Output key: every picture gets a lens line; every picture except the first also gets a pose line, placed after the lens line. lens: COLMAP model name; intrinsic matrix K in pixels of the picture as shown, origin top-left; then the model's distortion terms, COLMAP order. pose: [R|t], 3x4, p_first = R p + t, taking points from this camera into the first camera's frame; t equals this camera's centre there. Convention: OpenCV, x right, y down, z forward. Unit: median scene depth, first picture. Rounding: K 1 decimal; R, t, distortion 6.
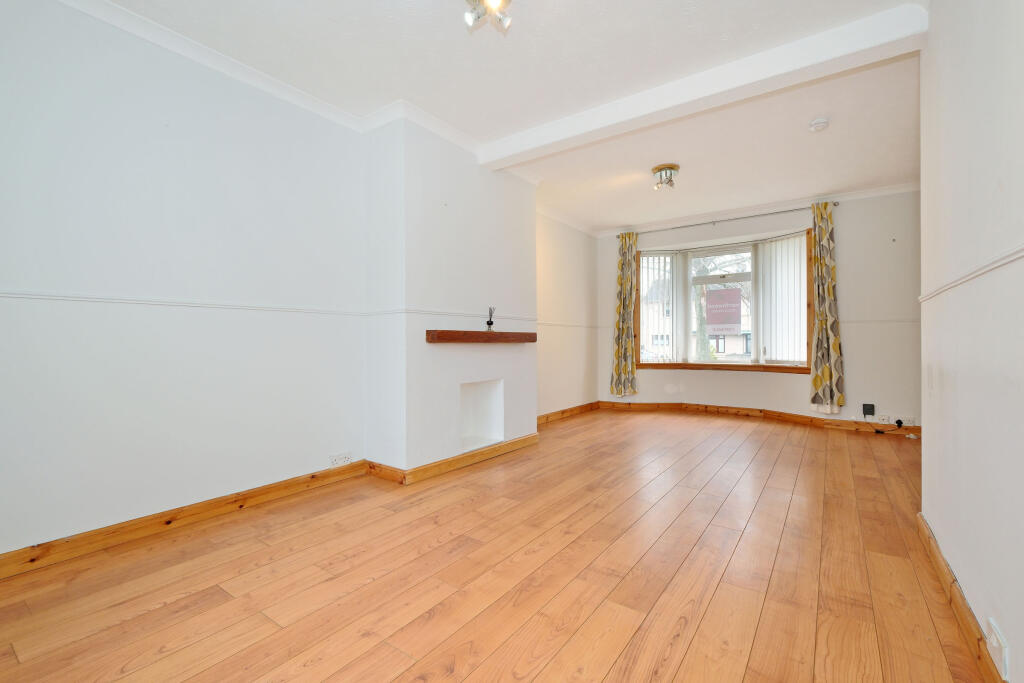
lens RADIAL K [[446.7, 0, 515.3], [0, 446.7, 341.4], [0, 0, 1]] dist [0.004250, -0.000065]
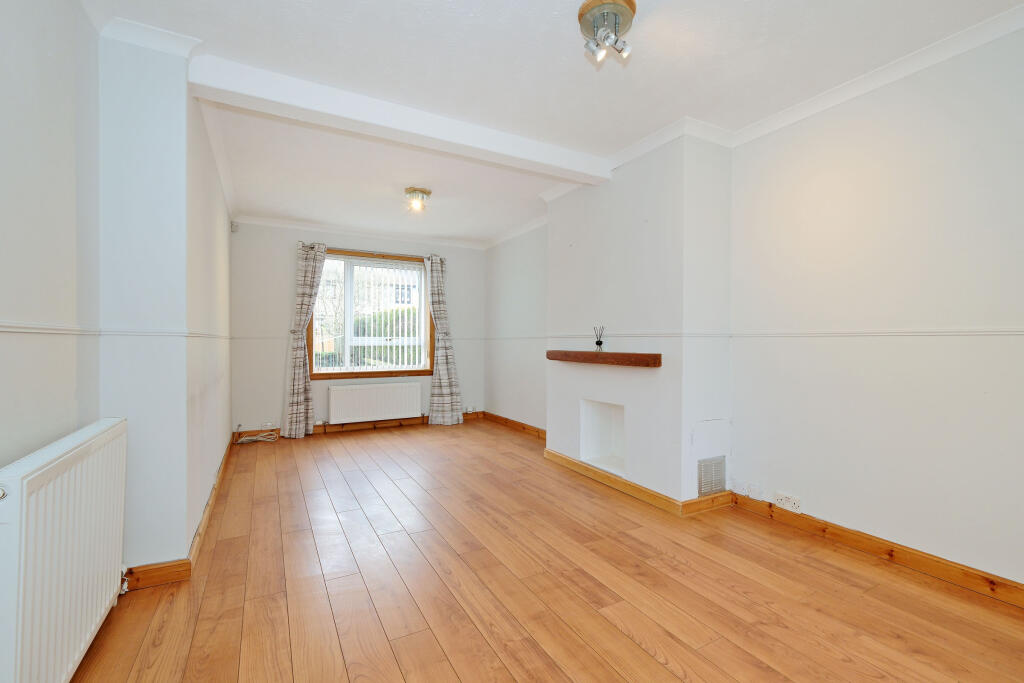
lens RADIAL K [[446.7, 0, 515.1], [0, 446.7, 338.7], [0, 0, 1]] dist [0.004250, -0.000065]
pose [[-0.428143, -0.002027, -0.903709, 0.982265], [-0.000015, 0.999998, -0.002235, -0.052775], [0.903711, -0.000943, -0.428142, 1.362142]]
